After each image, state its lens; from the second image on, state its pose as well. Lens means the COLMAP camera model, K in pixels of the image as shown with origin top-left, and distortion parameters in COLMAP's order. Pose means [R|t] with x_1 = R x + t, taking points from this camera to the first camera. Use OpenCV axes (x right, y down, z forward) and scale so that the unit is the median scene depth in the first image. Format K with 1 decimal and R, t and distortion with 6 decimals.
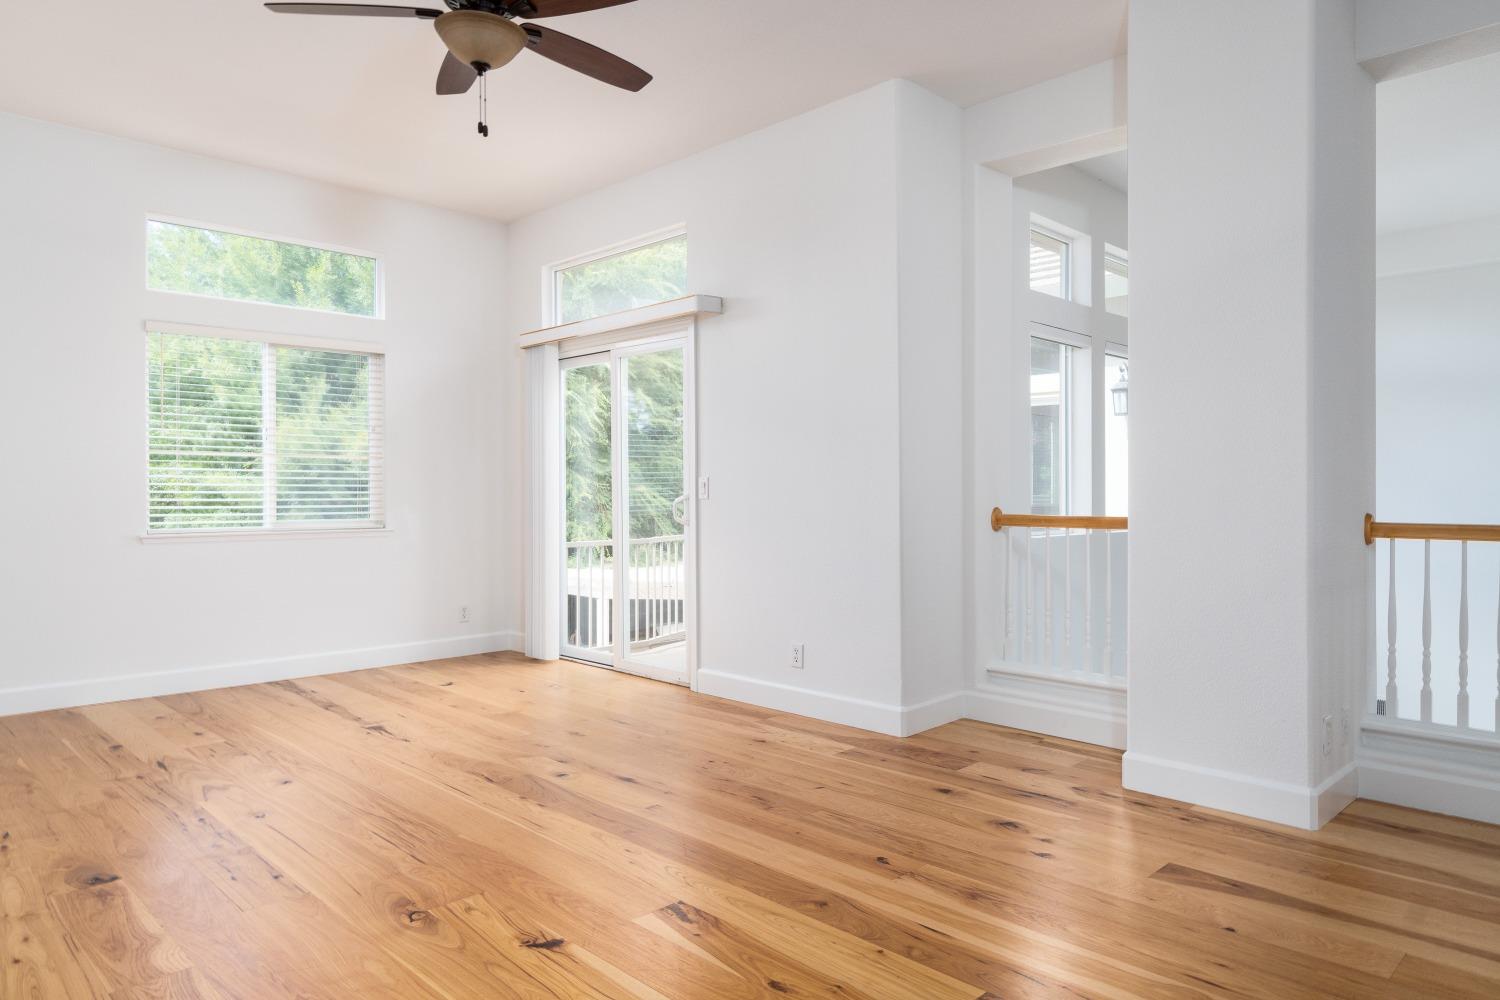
lens RADIAL K [[969.5, 0, 746.8], [0, 969.5, 496.5], [0, 0, 1]] dist [0.000366, -0.002433]
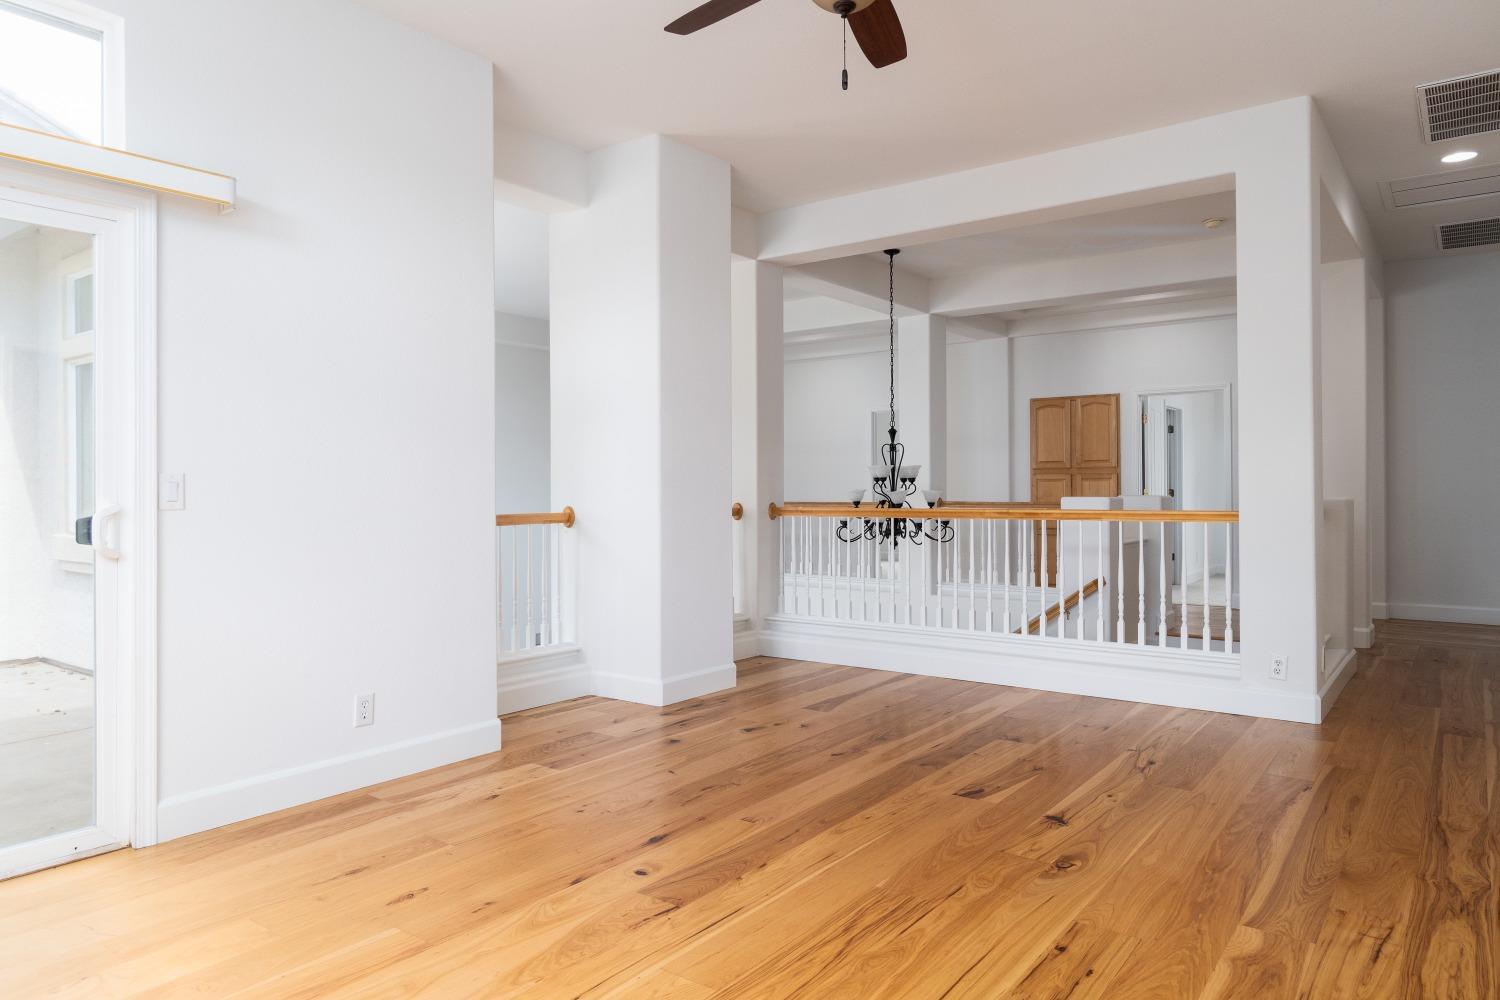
lens RADIAL K [[969.5, 0, 744.8], [0, 969.5, 492.3], [0, 0, 1]] dist [0.000366, -0.002433]
pose [[-0.148368, -0.004700, 0.988921, -1.176289], [0.011443, 0.999914, 0.006469, -0.014387], [-0.988866, 0.012276, -0.148301, 1.280603]]
